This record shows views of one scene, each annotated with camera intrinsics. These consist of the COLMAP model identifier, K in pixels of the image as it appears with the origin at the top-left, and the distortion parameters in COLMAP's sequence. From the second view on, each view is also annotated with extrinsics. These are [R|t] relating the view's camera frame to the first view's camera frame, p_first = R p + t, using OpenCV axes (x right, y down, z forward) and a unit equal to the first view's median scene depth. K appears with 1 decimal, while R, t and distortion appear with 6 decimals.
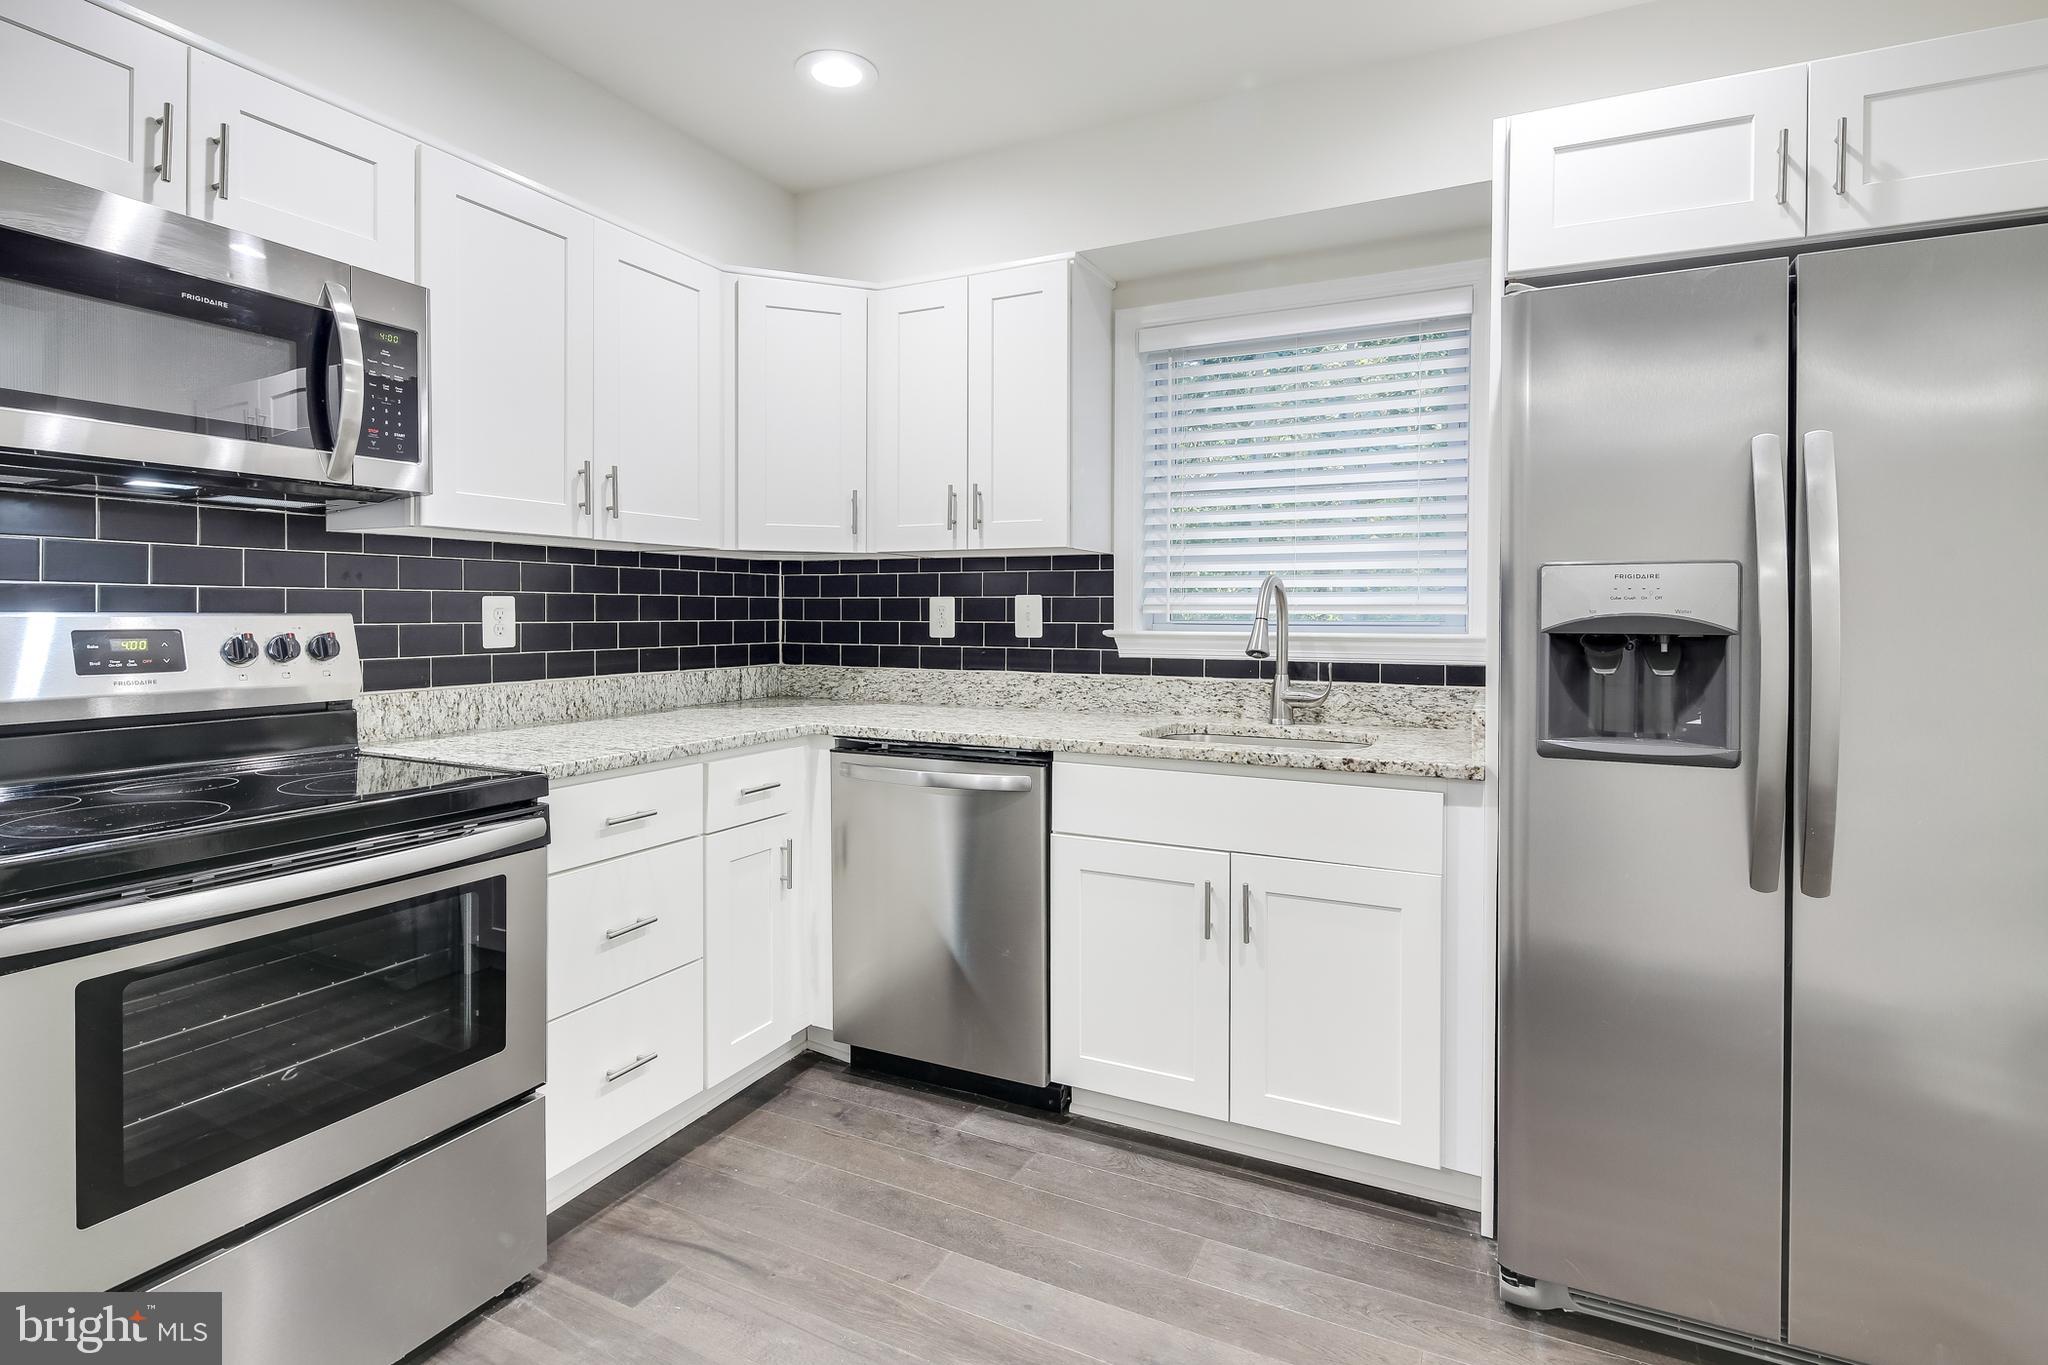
lens RADIAL K [[1010.3, 0, 1022.0], [0, 1010.3, 606.6], [0, 0, 1]] dist [0.000867, -0.000387]
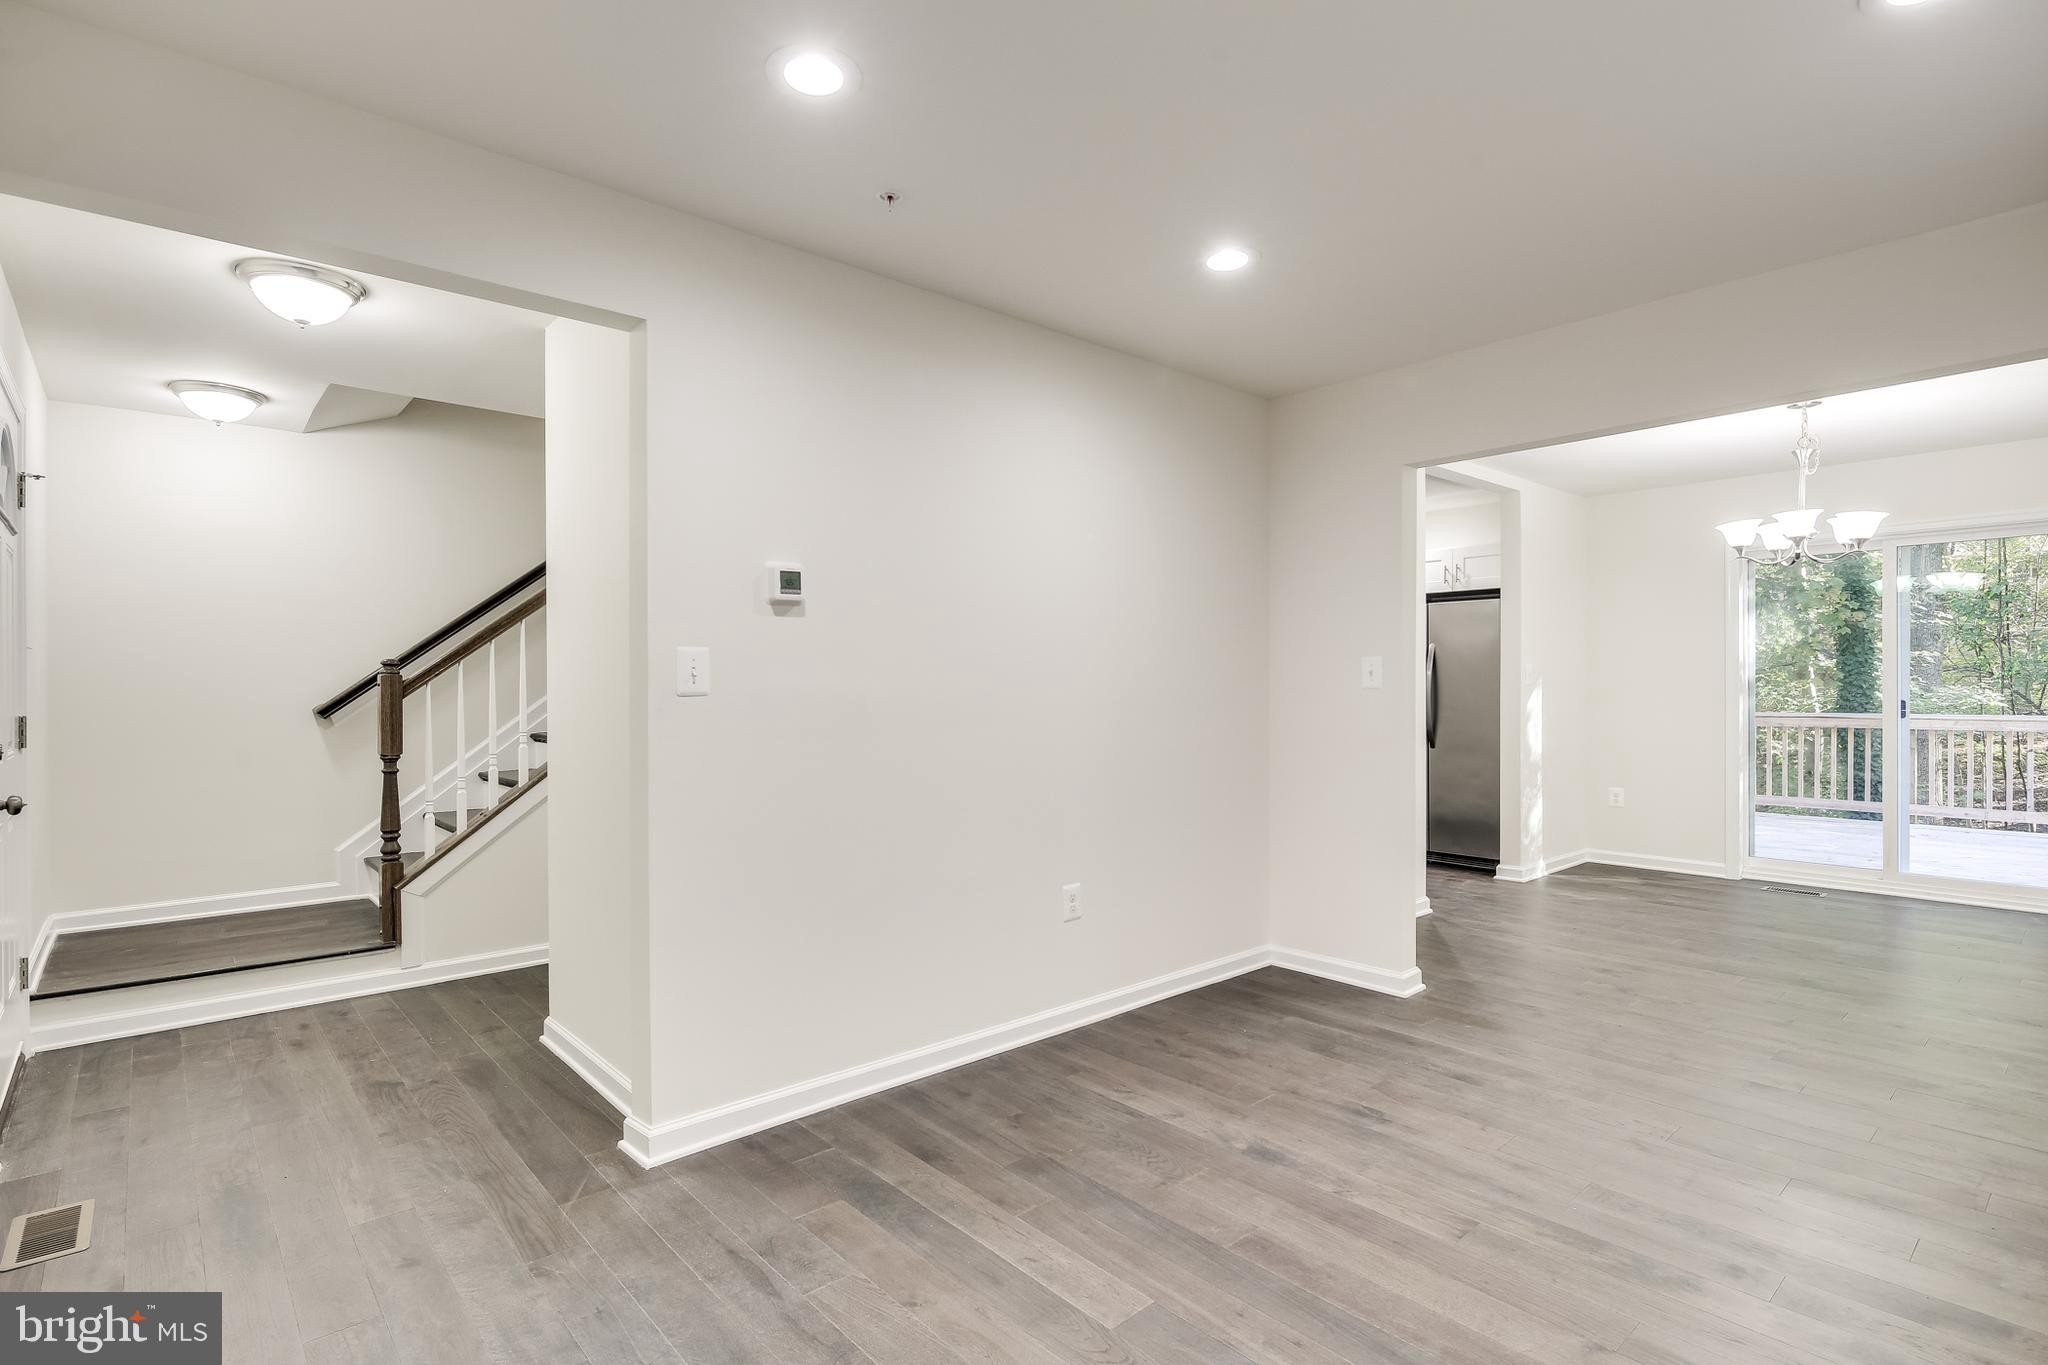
lens RADIAL K [[996.1, 0, 1021.7], [0, 996.1, 687.3], [0, 0, 1]] dist [0.000861, -0.001173]
pose [[0.925866, -0.005416, -0.377814, 0.420682], [0.007409, 0.999965, 0.003820, -0.007224], [0.377780, -0.006336, 0.925874, -2.043139]]
